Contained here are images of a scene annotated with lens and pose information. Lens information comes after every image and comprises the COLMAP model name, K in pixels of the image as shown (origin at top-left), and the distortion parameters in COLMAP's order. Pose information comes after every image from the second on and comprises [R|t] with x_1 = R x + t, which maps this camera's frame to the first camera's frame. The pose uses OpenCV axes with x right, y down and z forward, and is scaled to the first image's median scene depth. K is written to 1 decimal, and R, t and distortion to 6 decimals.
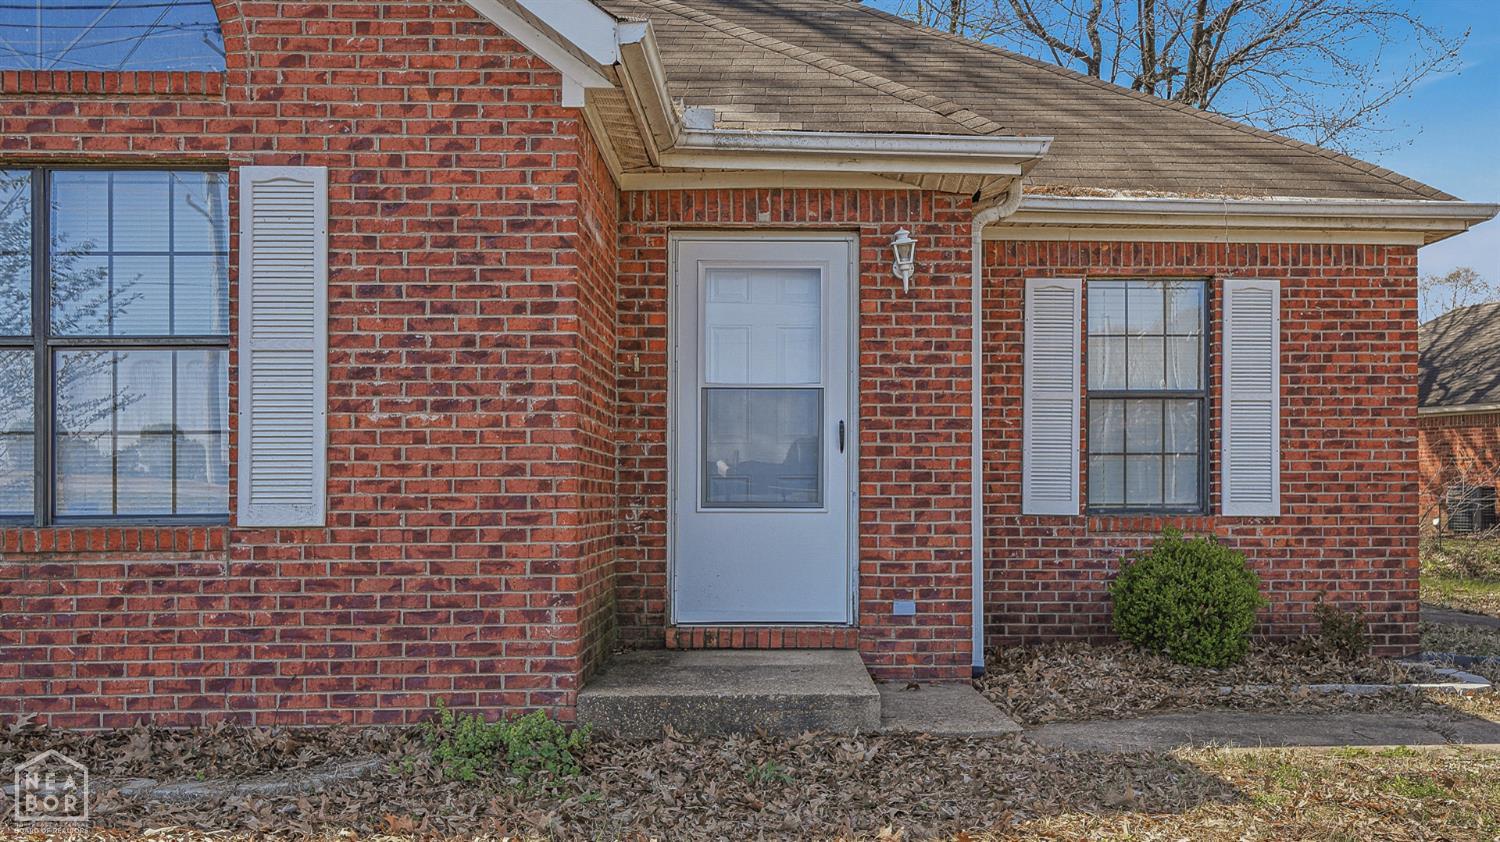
lens RADIAL K [[1128.0, 0, 761.4], [0, 1128.0, 483.5], [0, 0, 1]] dist [0.007444, 0.008264]
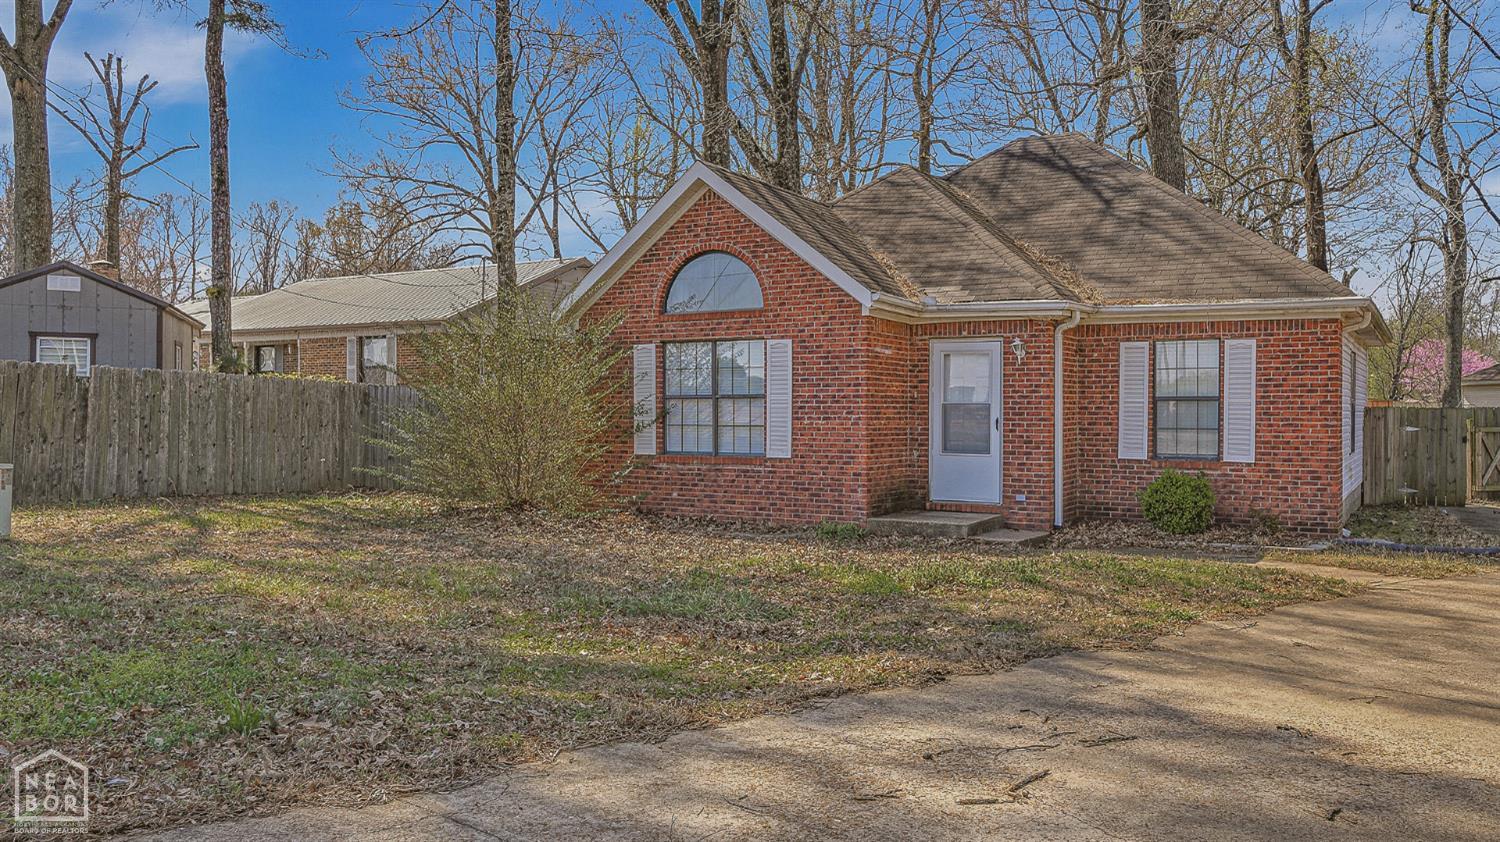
lens RADIAL K [[1097.8, 0, 749.8], [0, 1097.8, 418.3], [0, 0, 1]] dist [-0.007559, -0.001217]
pose [[0.845327, 0.006564, -0.534209, 0.867136], [0.001741, 0.999885, 0.015040, -0.090230], [0.534247, -0.013644, 0.845218, -1.226760]]
